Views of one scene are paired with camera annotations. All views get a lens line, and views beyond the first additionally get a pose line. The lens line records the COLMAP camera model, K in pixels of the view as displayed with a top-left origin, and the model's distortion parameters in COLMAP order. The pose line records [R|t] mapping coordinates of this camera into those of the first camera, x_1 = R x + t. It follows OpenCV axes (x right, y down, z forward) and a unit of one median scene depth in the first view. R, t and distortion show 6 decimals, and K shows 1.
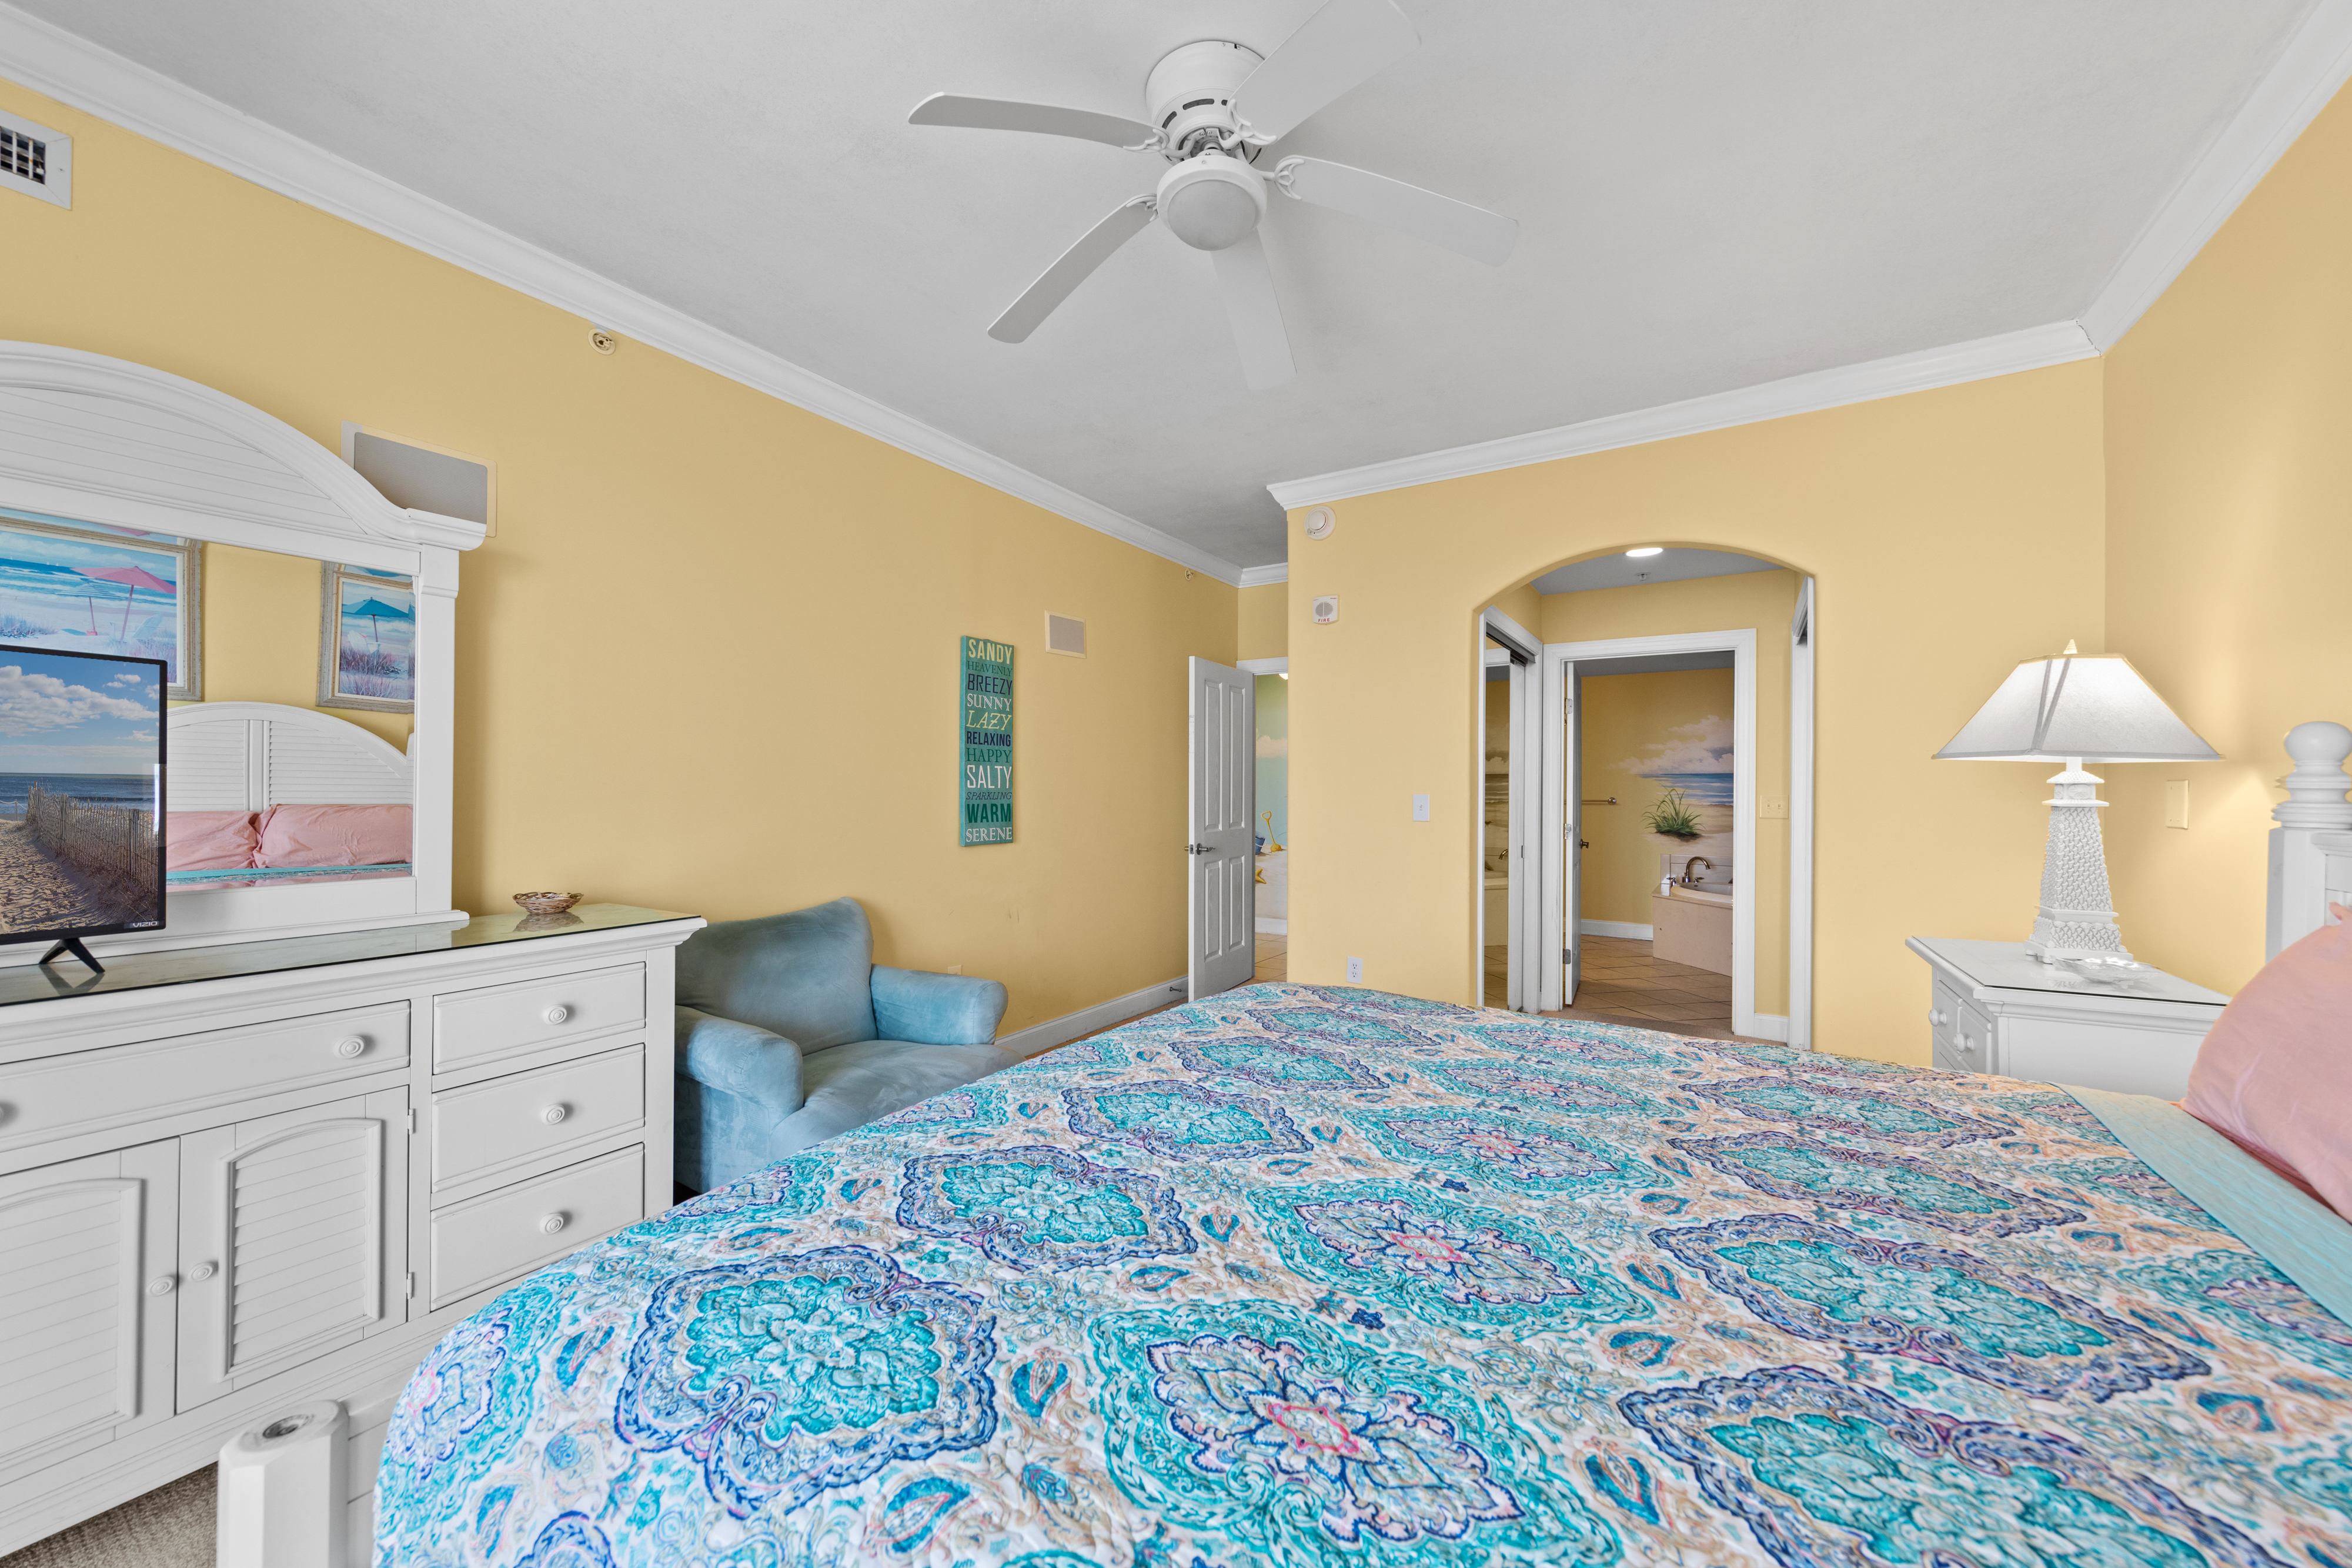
lens RADIAL K [[855.8, 0, 1202.0], [0, 855.8, 796.7], [0, 0, 1]] dist [0.010700, -0.003090]
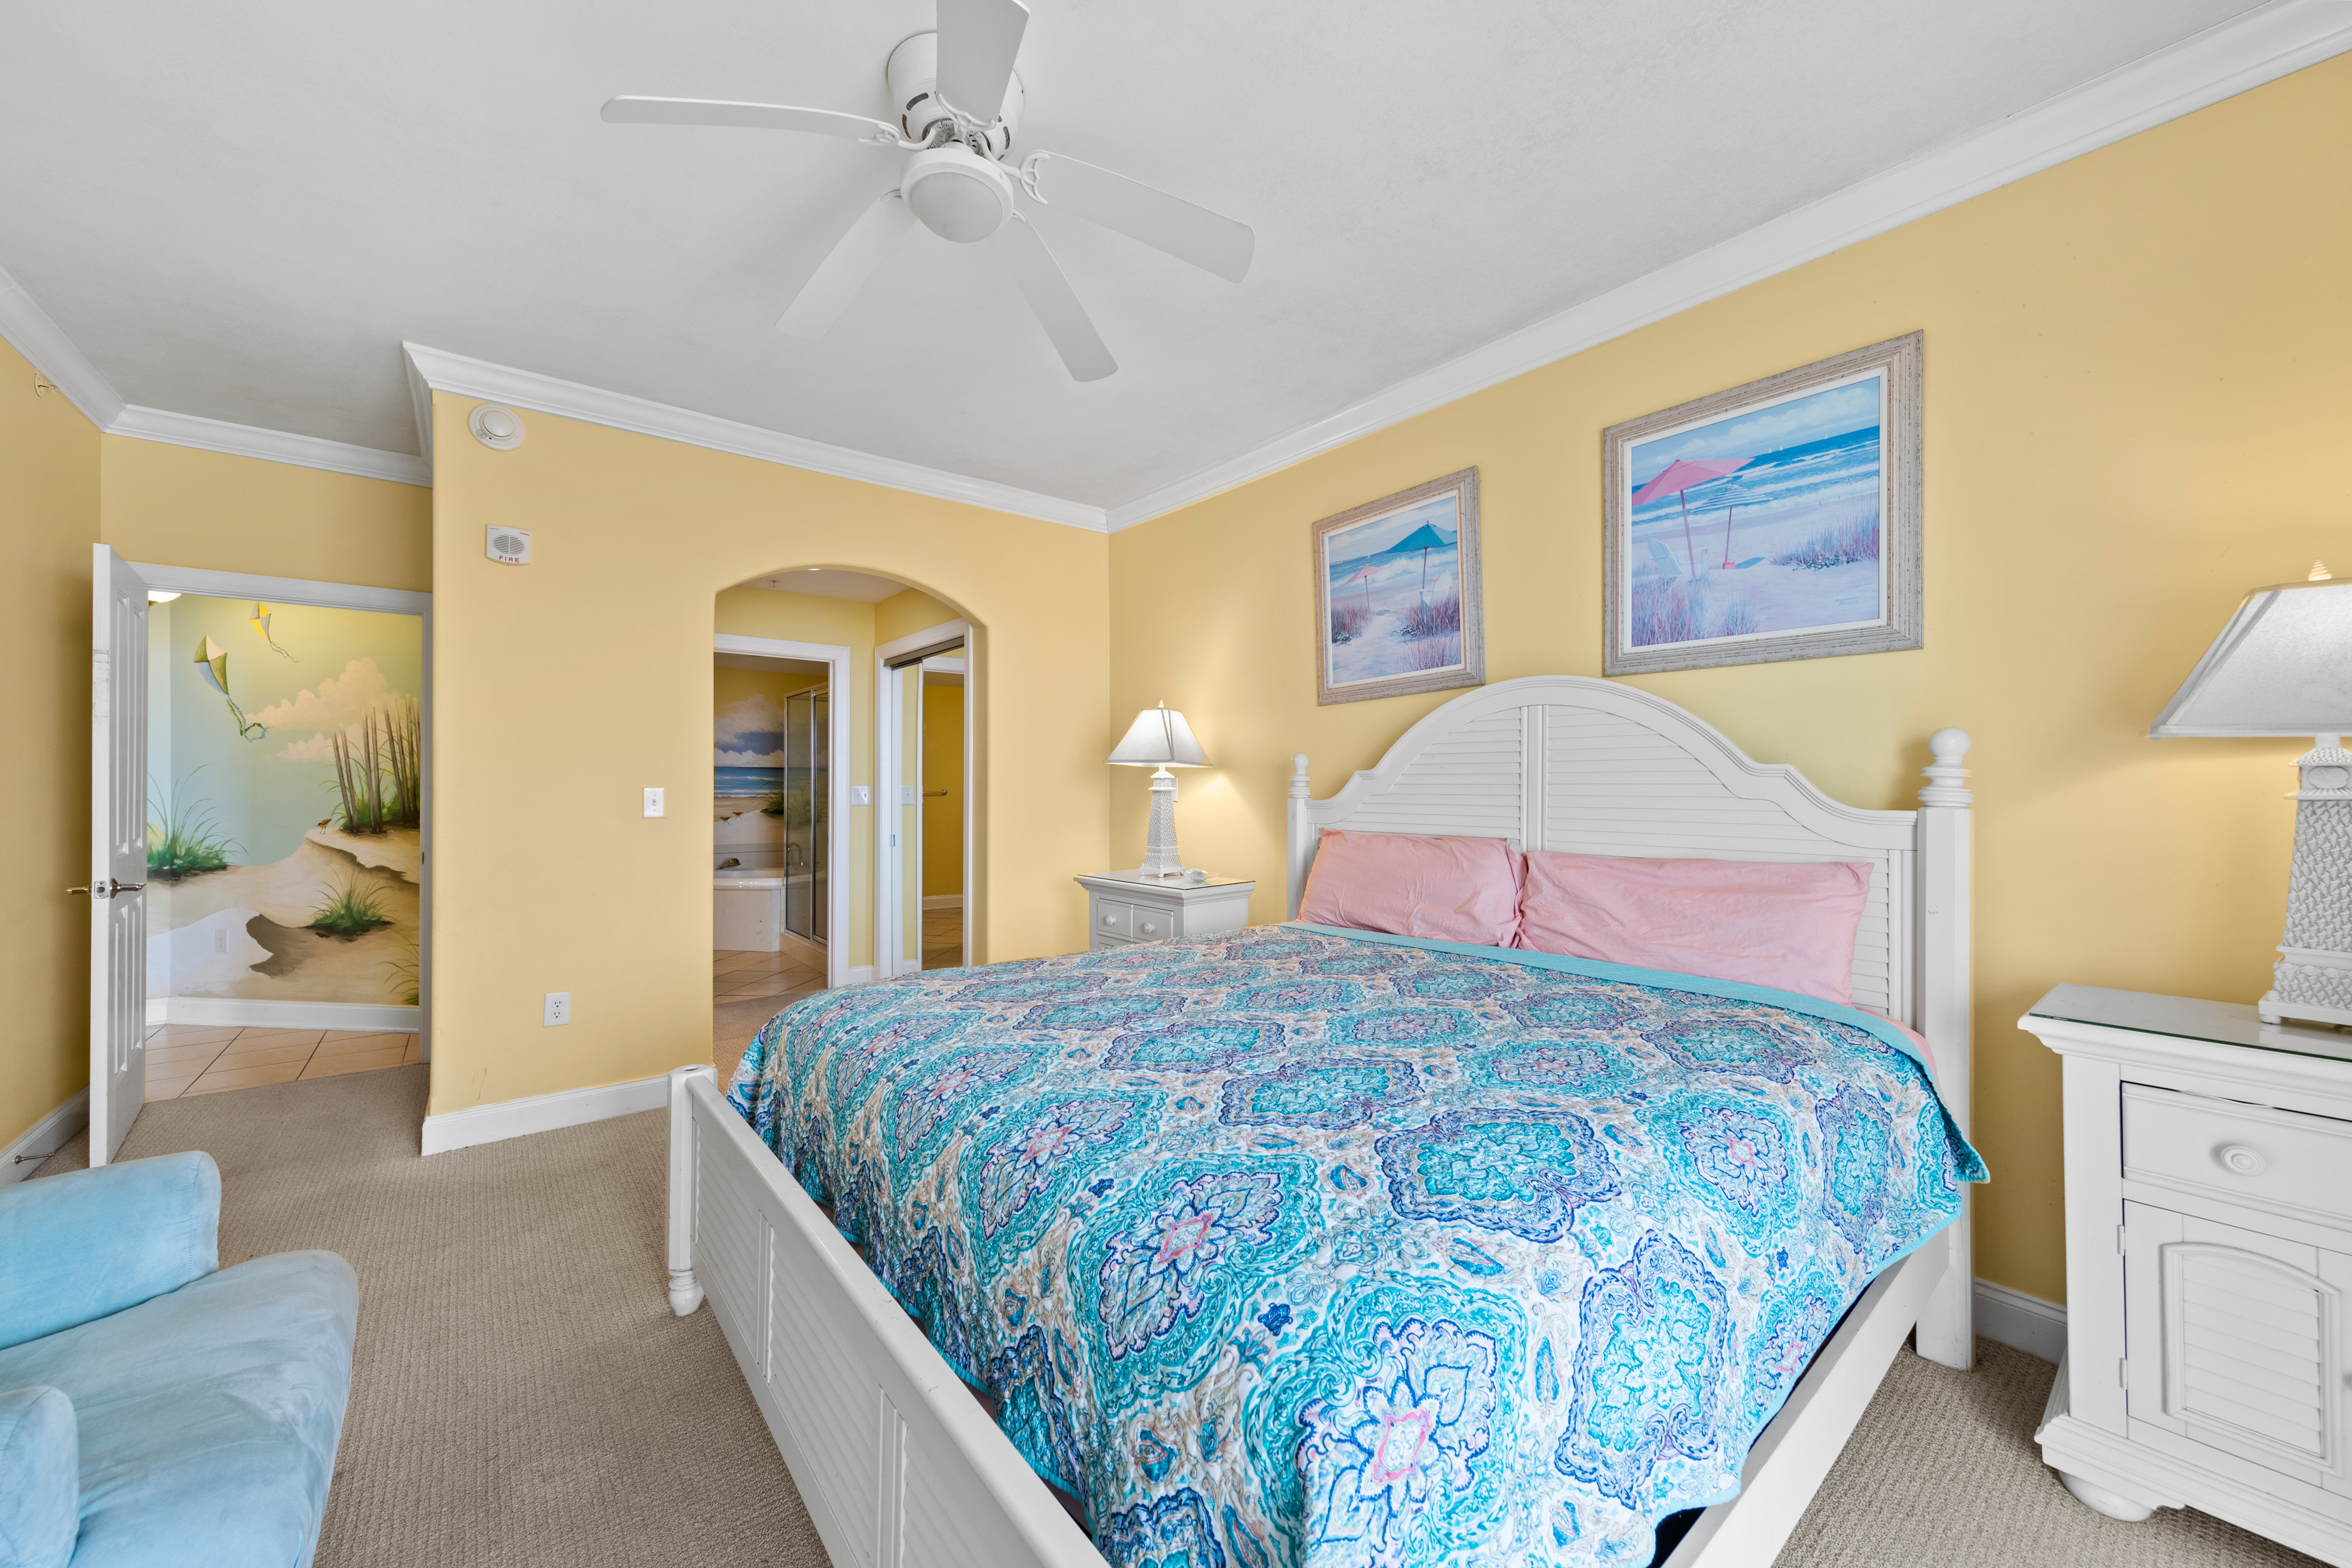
lens RADIAL K [[861.0, 0, 1176.0], [0, 861.0, 784.0], [0, 0, 1]] dist [0.012403, -0.012806]
pose [[0.342829, -0.002453, 0.939394, -1.759843], [0.009792, 0.999952, -0.000963, -0.001871], [-0.939347, 0.009529, 0.342837, 0.873403]]
